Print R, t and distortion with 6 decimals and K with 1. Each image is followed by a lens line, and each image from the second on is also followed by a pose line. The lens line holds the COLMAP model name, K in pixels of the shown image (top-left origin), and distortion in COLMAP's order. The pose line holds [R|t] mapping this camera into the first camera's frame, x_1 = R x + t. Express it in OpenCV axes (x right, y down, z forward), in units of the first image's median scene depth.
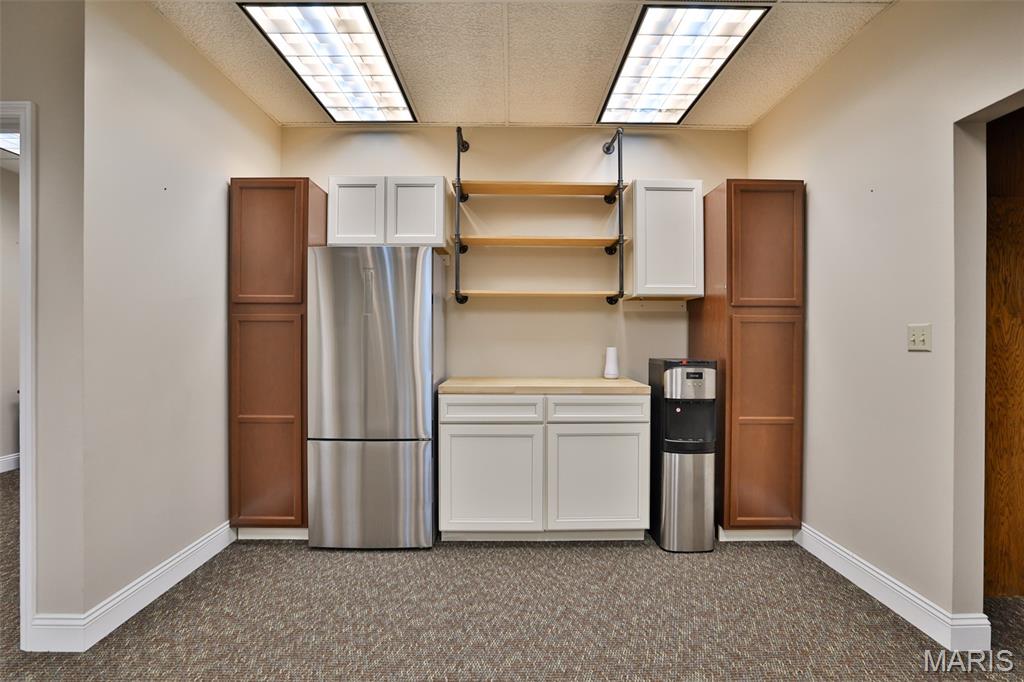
lens RADIAL K [[482.4, 0, 534.6], [0, 482.4, 334.5], [0, 0, 1]] dist [-0.028869, 0.003468]
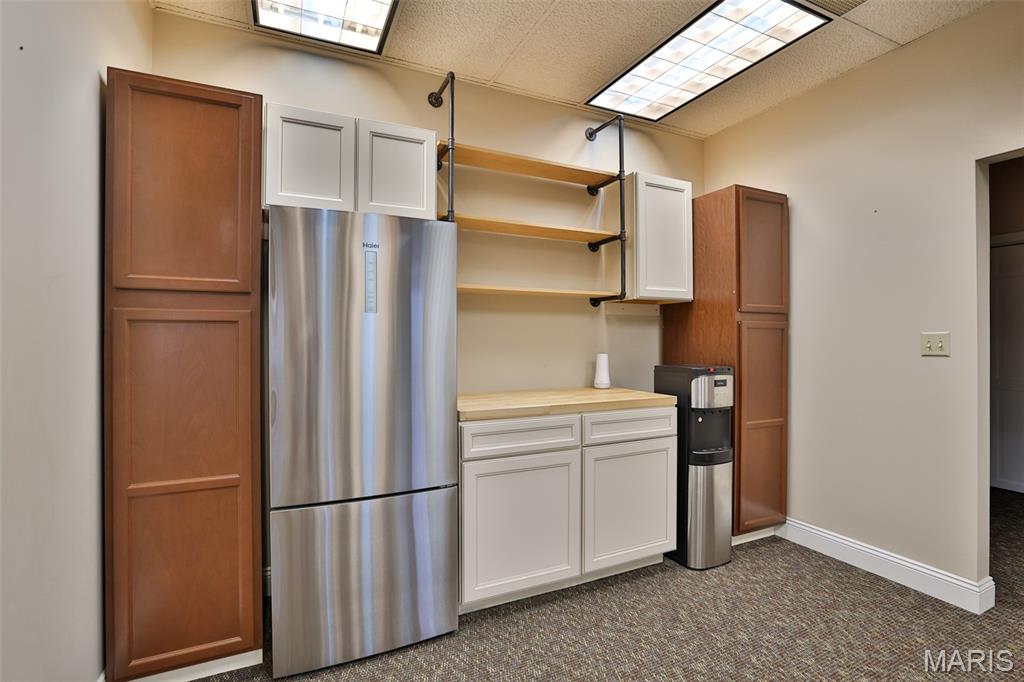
lens RADIAL K [[482.4, 0, 531.1], [0, 482.4, 335.6], [0, 0, 1]] dist [-0.028869, 0.003468]
pose [[0.909517, 0.000119, 0.415668, -0.405508], [-0.001136, 0.999997, 0.002198, -0.011406], [-0.415666, -0.002472, 0.909514, 0.275245]]
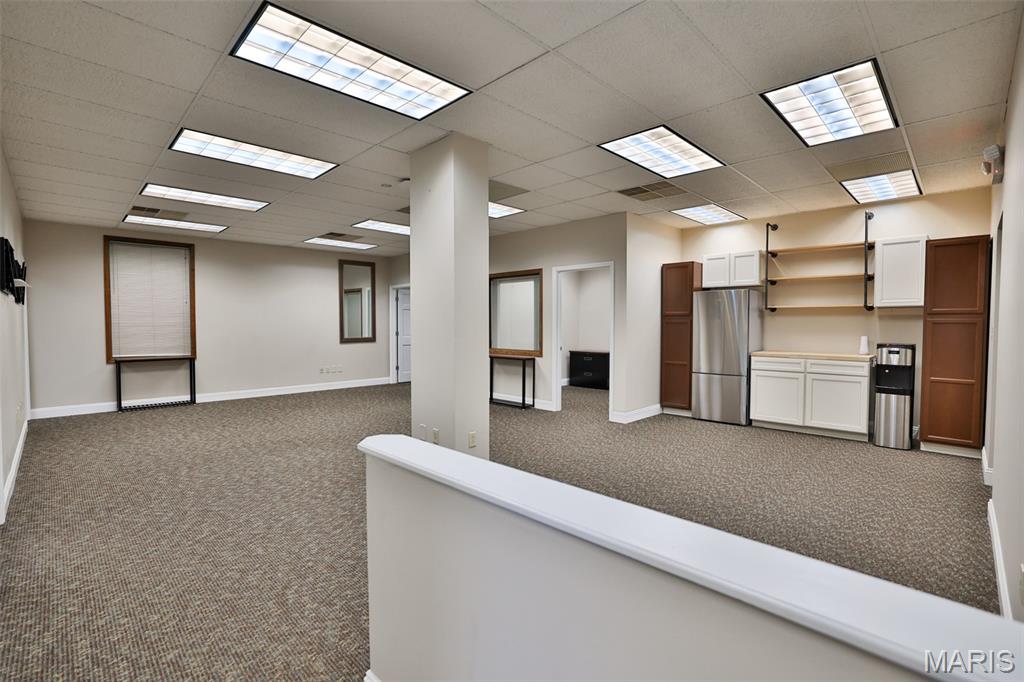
lens RADIAL K [[471.7, 0, 490.7], [0, 471.7, 346.0], [0, 0, 1]] dist [-0.048115, 0.002806]
pose [[0.664413, 0.028740, -0.746813, 0.589377], [0.005081, 0.999064, 0.042967, -0.020001], [0.747348, -0.032343, 0.663645, -1.282515]]
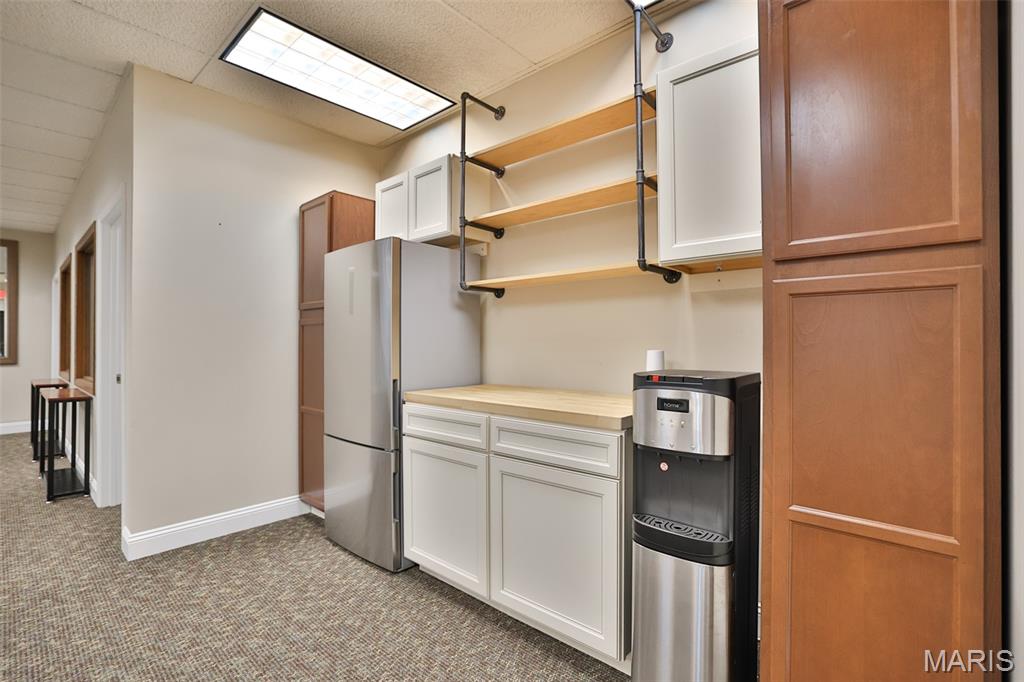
lens RADIAL K [[482.4, 0, 519.4], [0, 482.4, 338.2], [0, 0, 1]] dist [-0.028869, 0.003468]
pose [[0.722339, -0.011199, -0.691449, 0.560368], [0.008544, 0.999937, -0.007269, 0.015903], [0.691487, -0.000657, 0.722389, 0.503917]]
